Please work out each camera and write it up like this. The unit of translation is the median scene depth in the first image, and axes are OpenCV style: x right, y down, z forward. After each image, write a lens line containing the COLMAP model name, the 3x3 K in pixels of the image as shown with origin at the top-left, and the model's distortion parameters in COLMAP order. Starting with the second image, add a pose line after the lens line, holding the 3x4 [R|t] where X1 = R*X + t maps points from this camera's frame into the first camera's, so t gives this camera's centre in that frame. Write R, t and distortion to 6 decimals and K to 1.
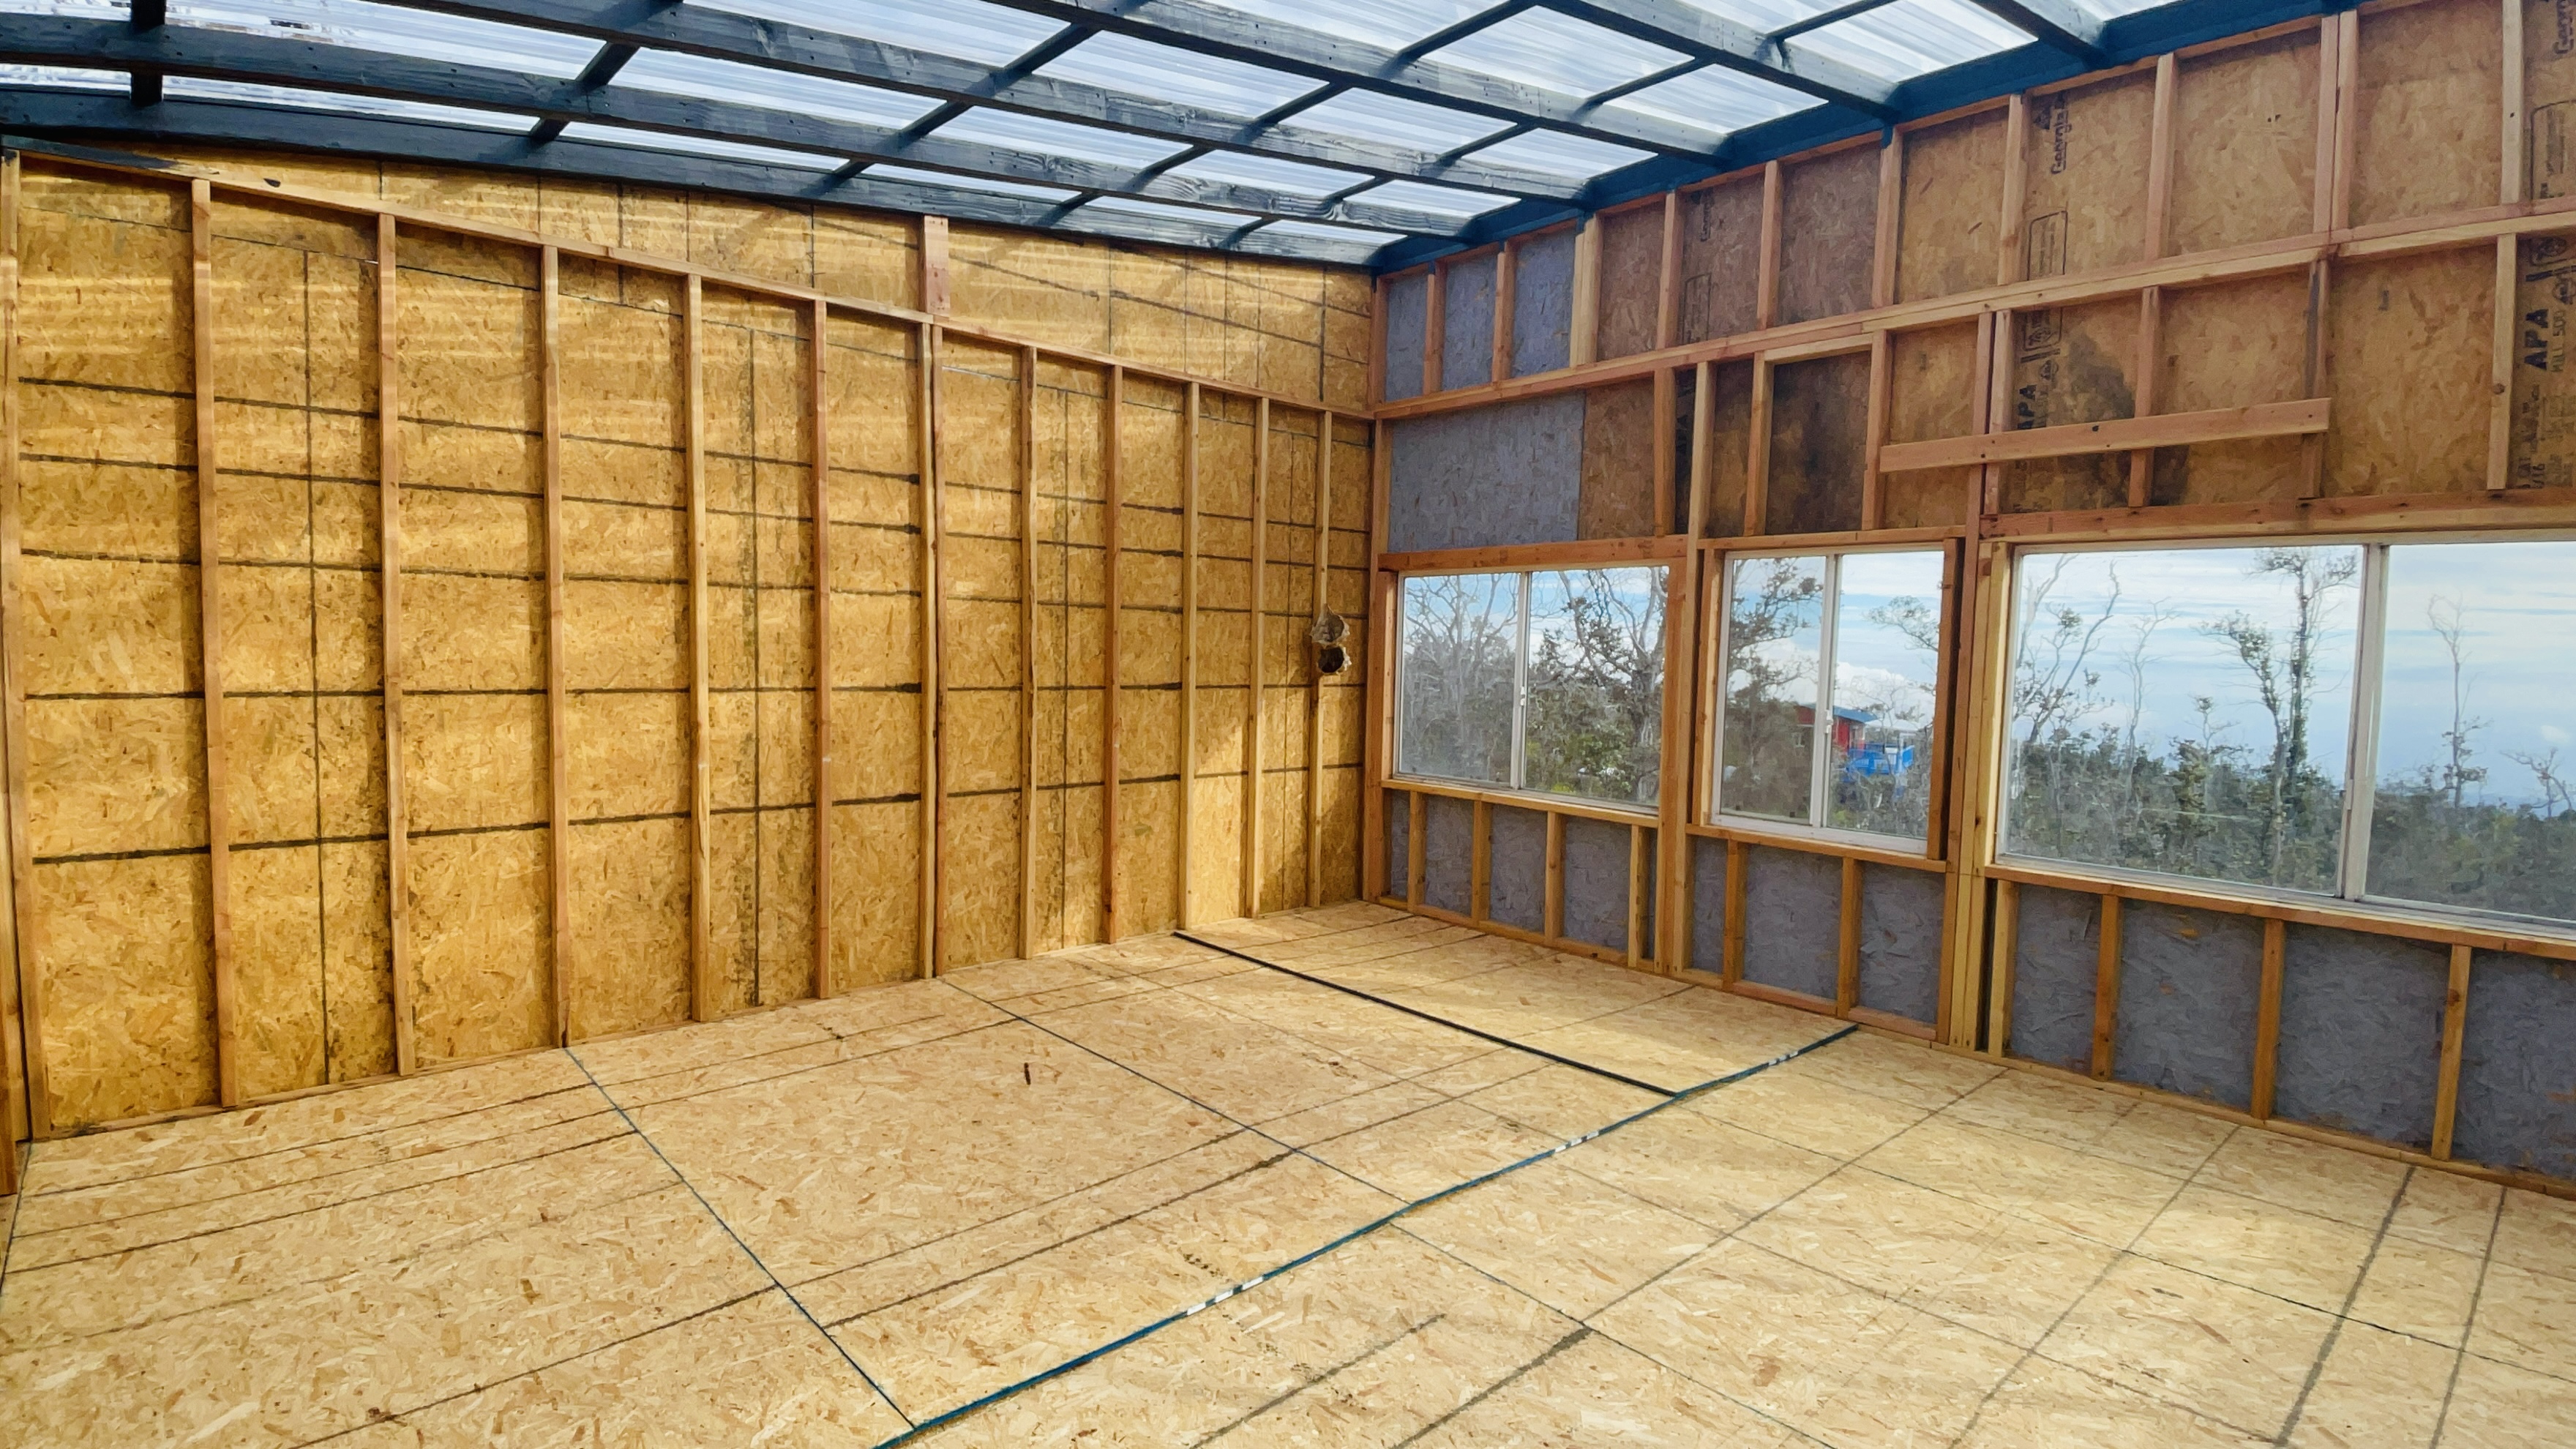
lens RADIAL K [[1194.4, 0, 1248.8], [0, 1194.4, 727.2], [0, 0, 1]] dist [0.096129, -0.068809]
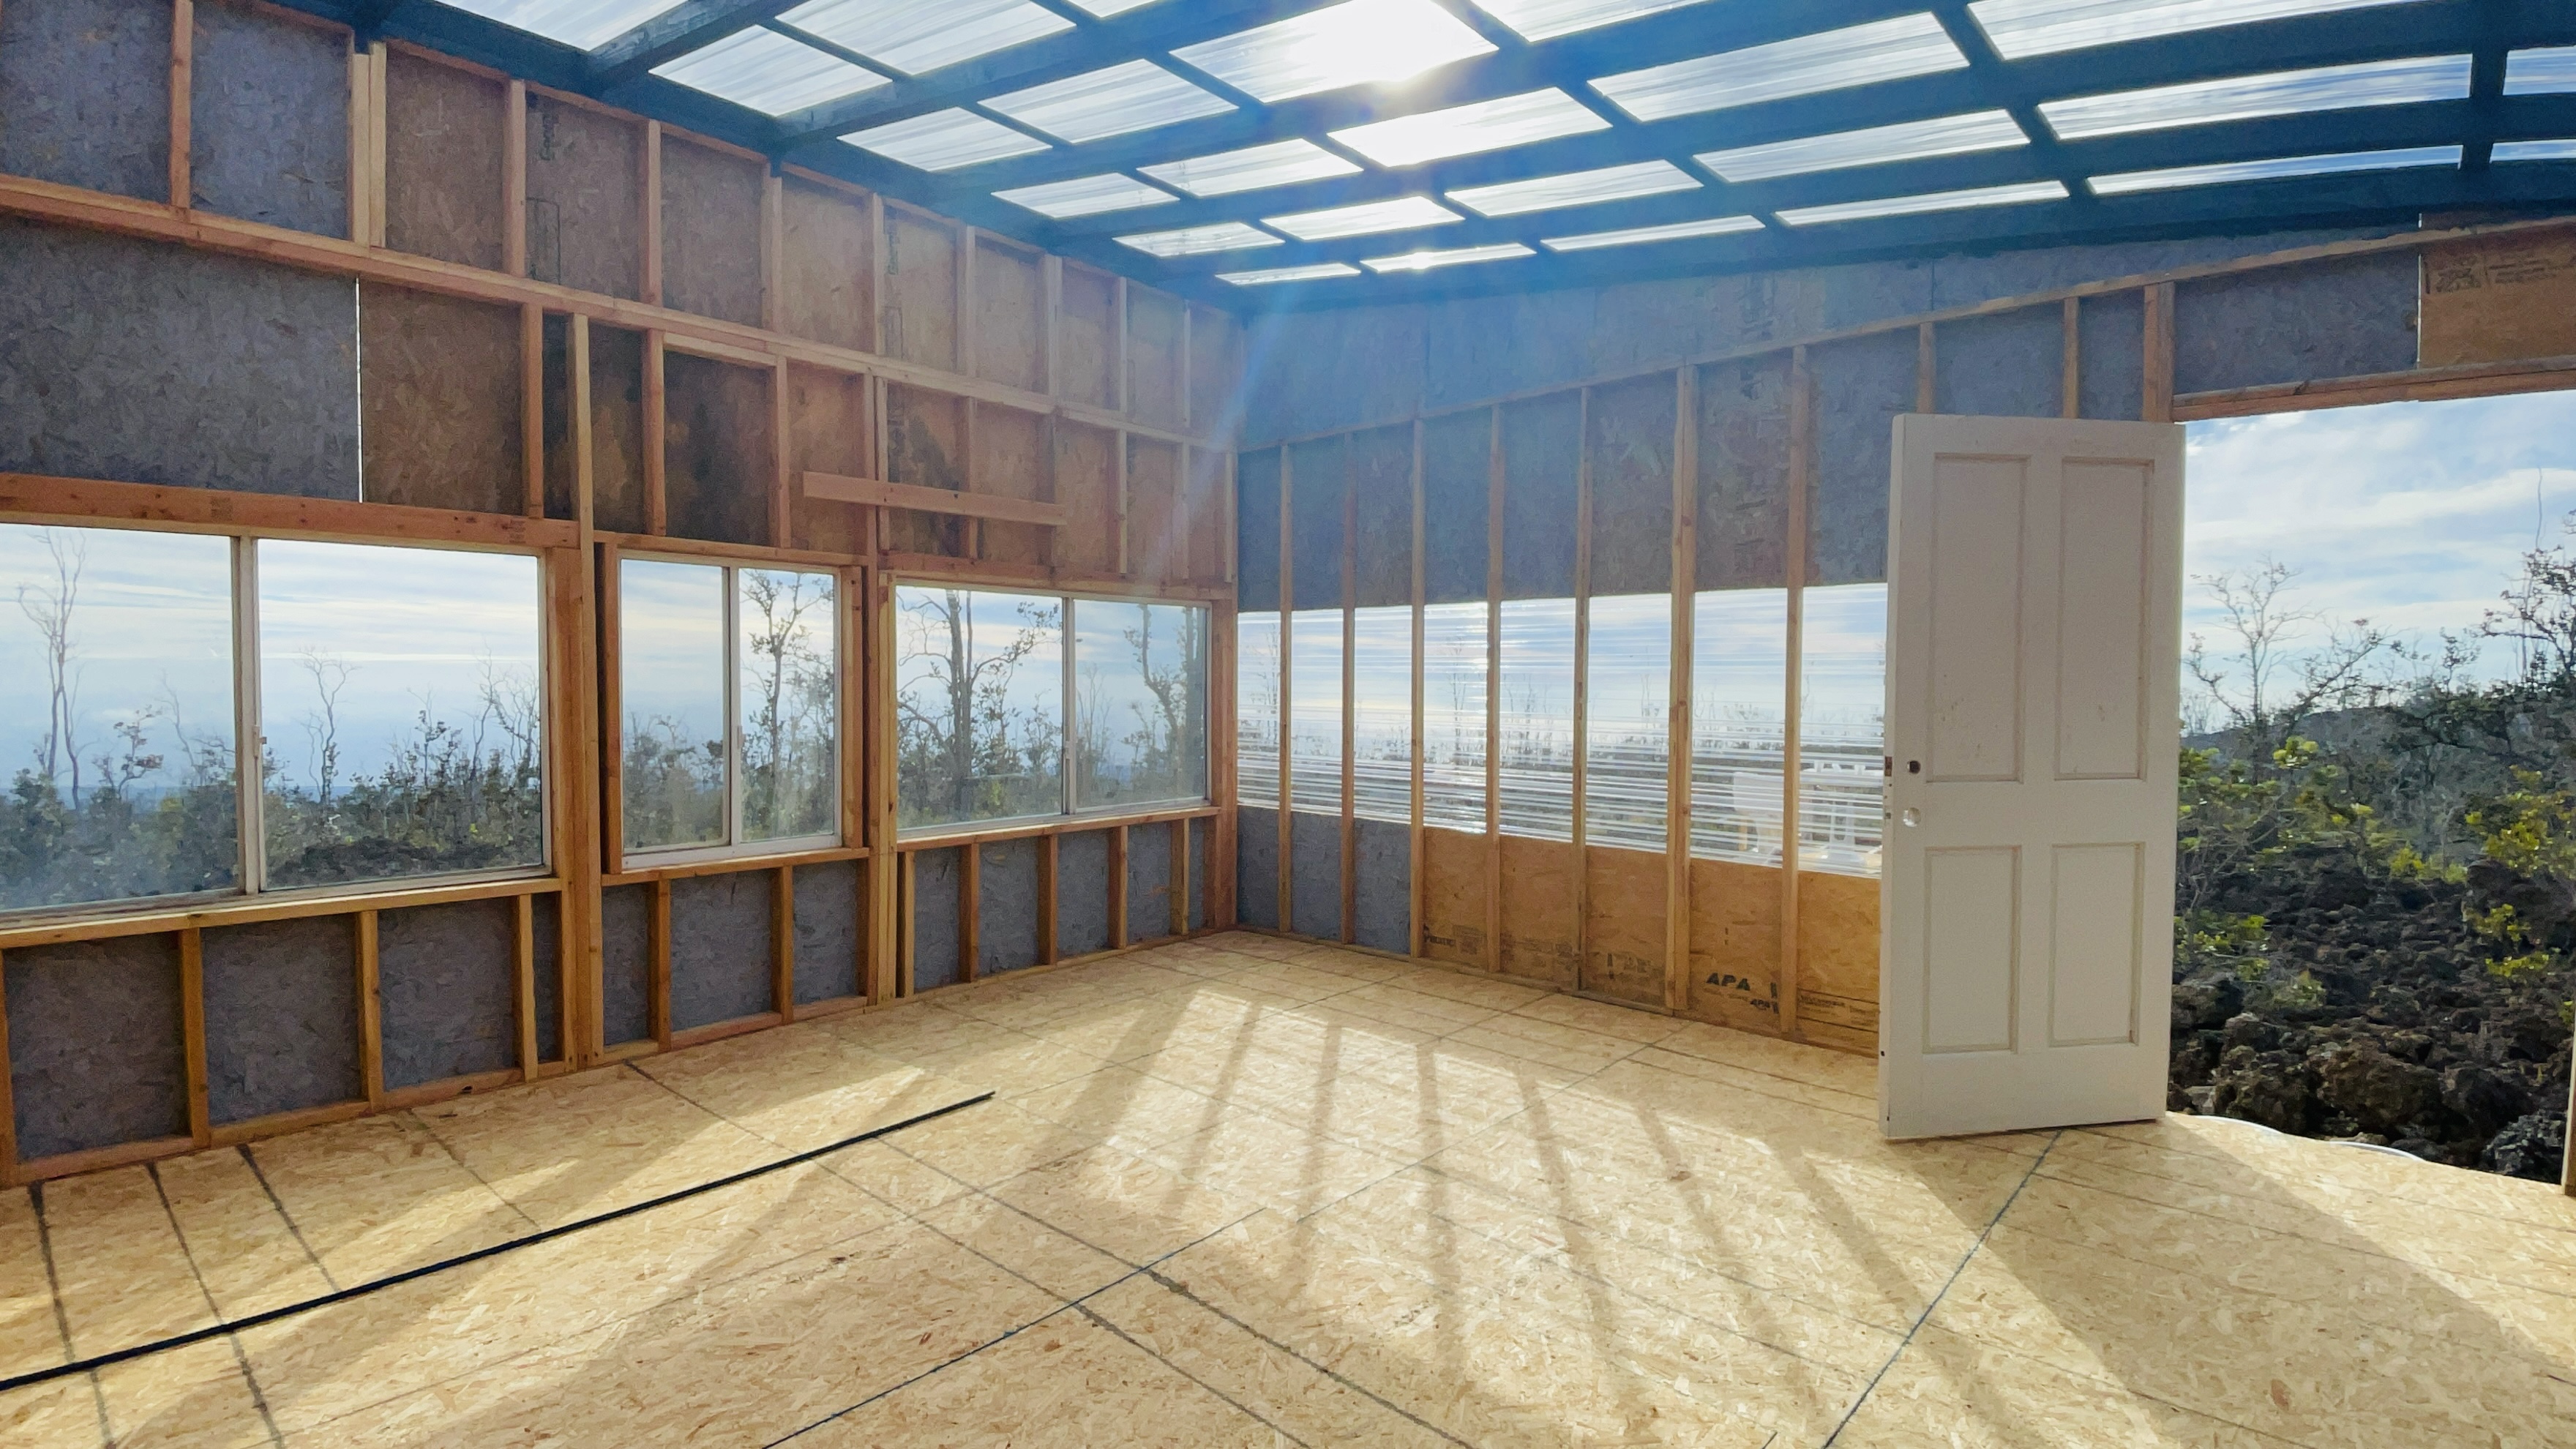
lens RADIAL K [[1215.3, 0, 1281.6], [0, 1215.3, 726.5], [0, 0, 1]] dist [0.080604, -0.073579]
pose [[-0.112640, -0.069341, 0.991213, -0.562079], [0.057644, 0.995426, 0.076186, -0.063359], [-0.991962, 0.065719, -0.108128, 0.677705]]
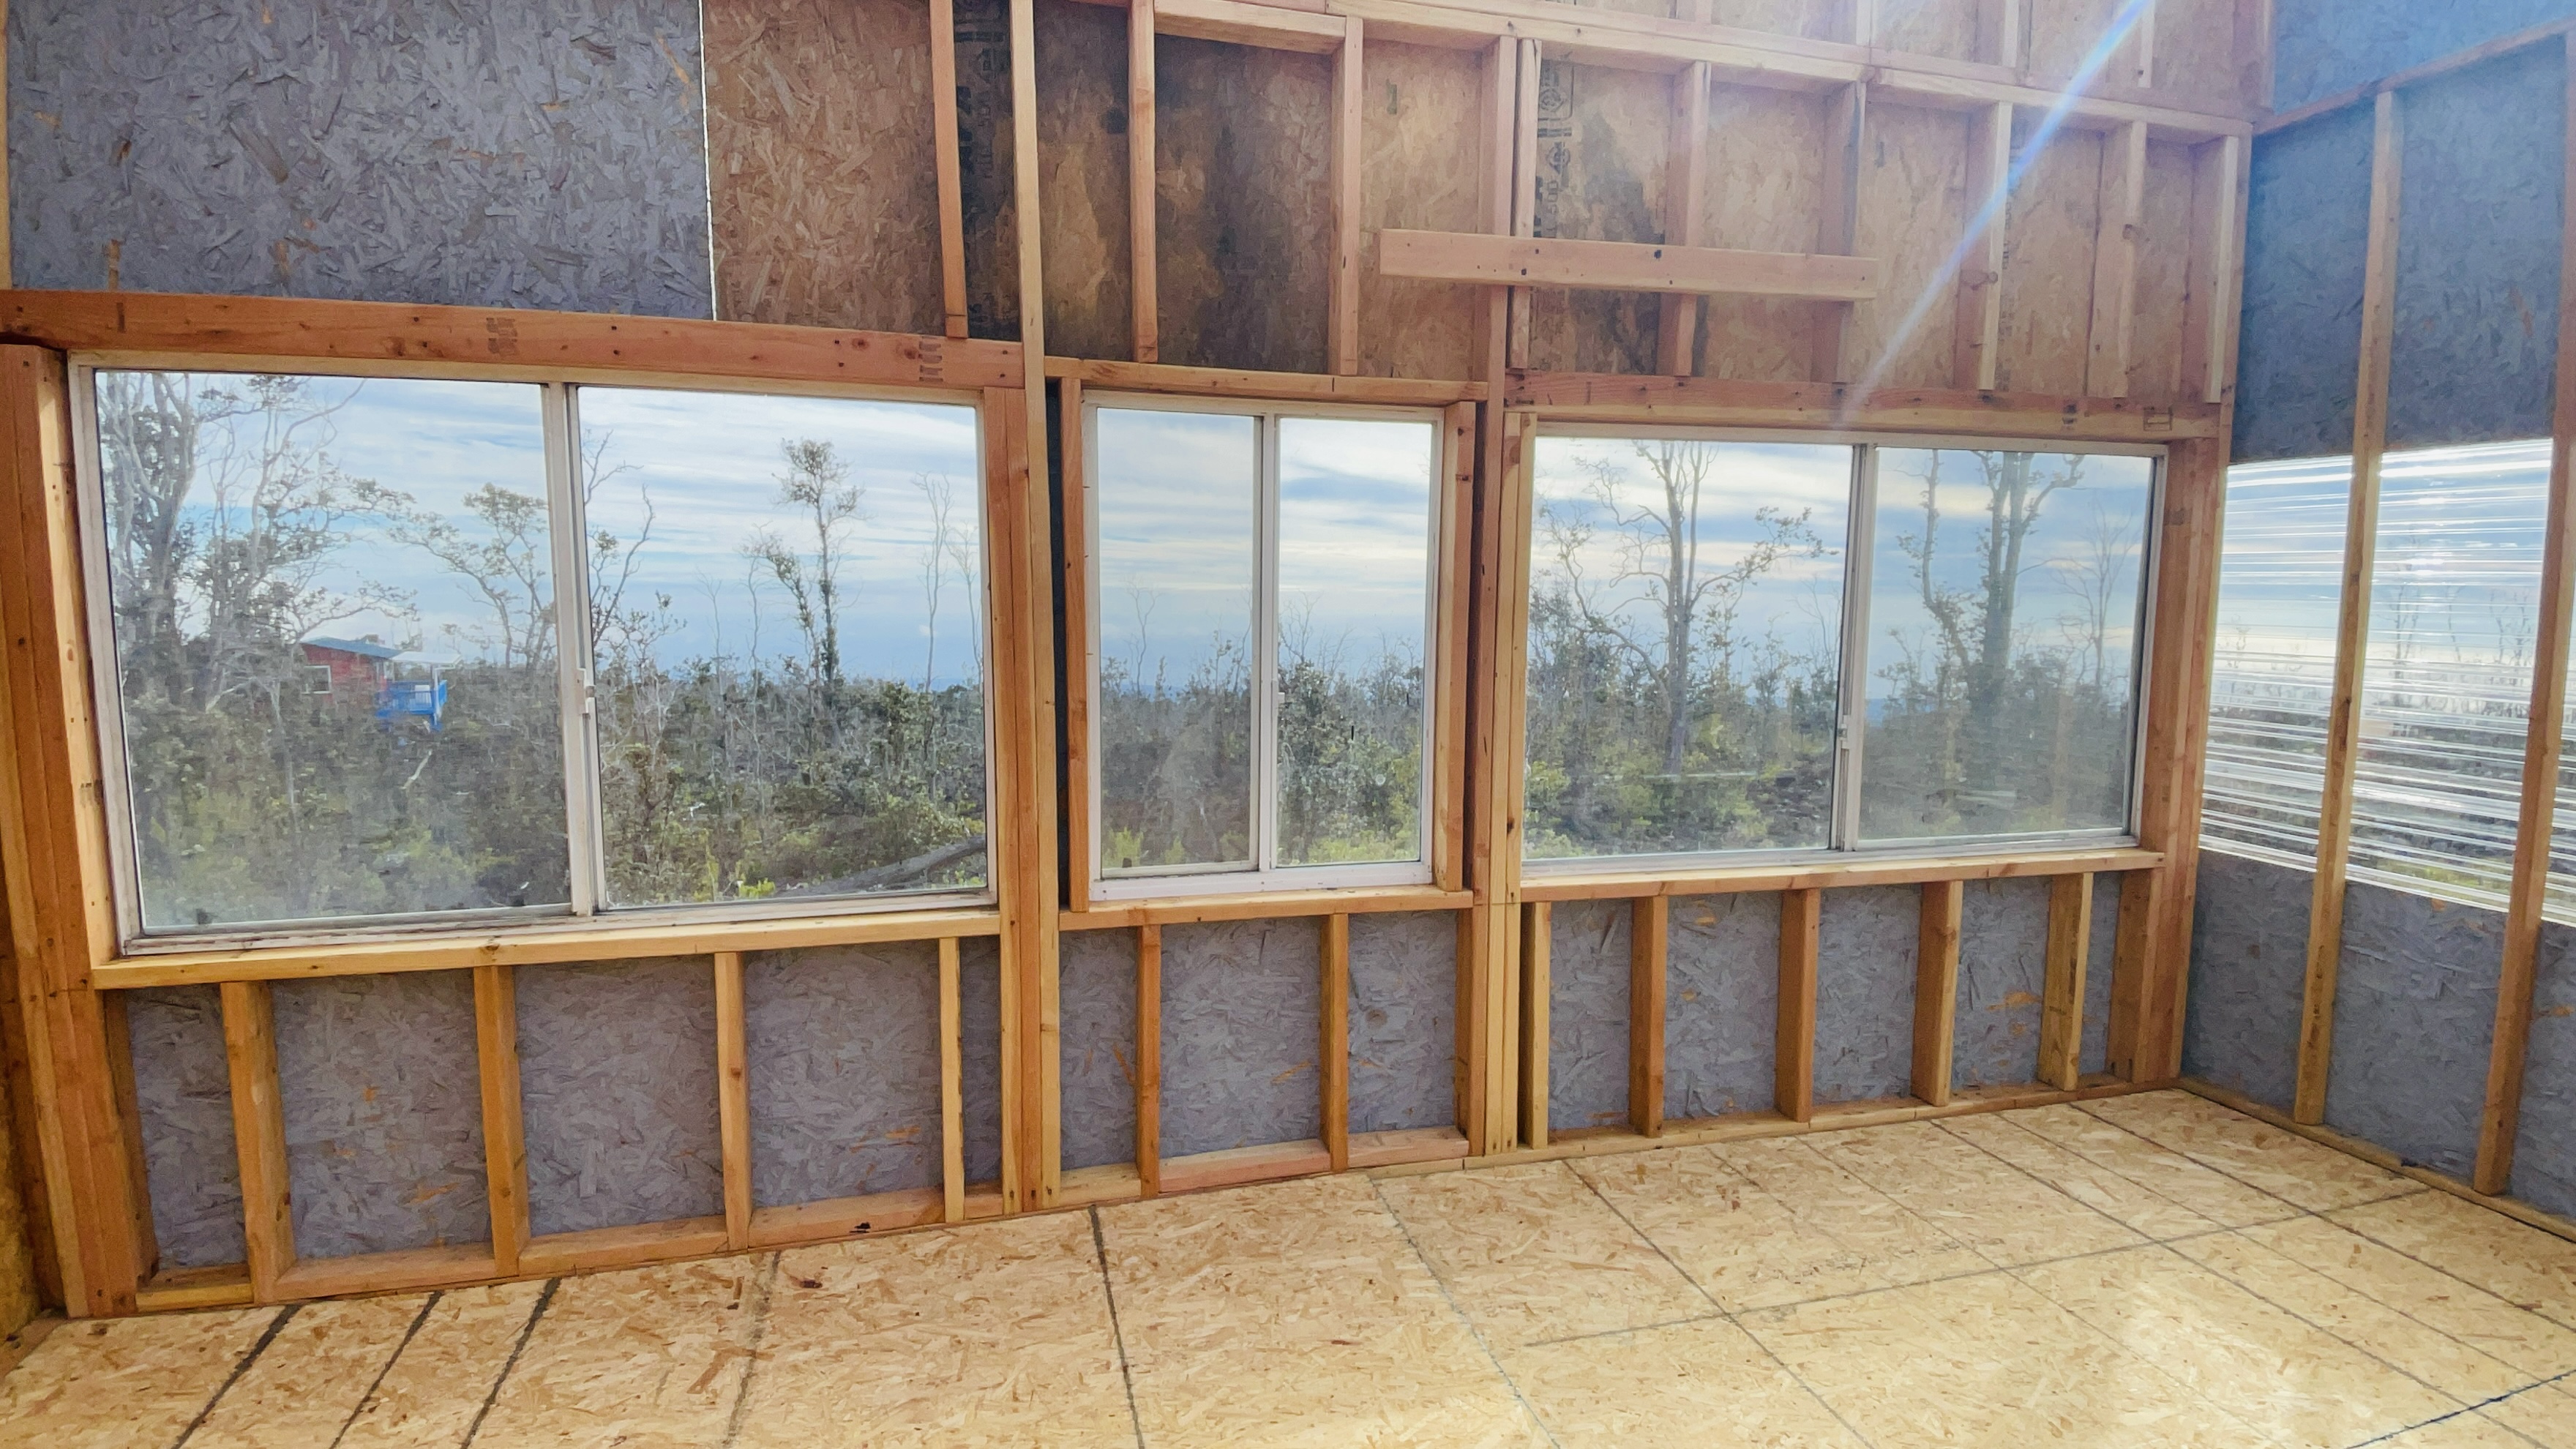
lens RADIAL K [[1215.3, 0, 1281.6], [0, 1215.3, 726.5], [0, 0, 1]] dist [0.080604, -0.073579]
pose [[0.445755, -0.121602, 0.886857, -0.054359], [0.067740, 0.992472, 0.102036, -0.051446], [-0.892588, 0.014593, 0.450636, 0.732535]]
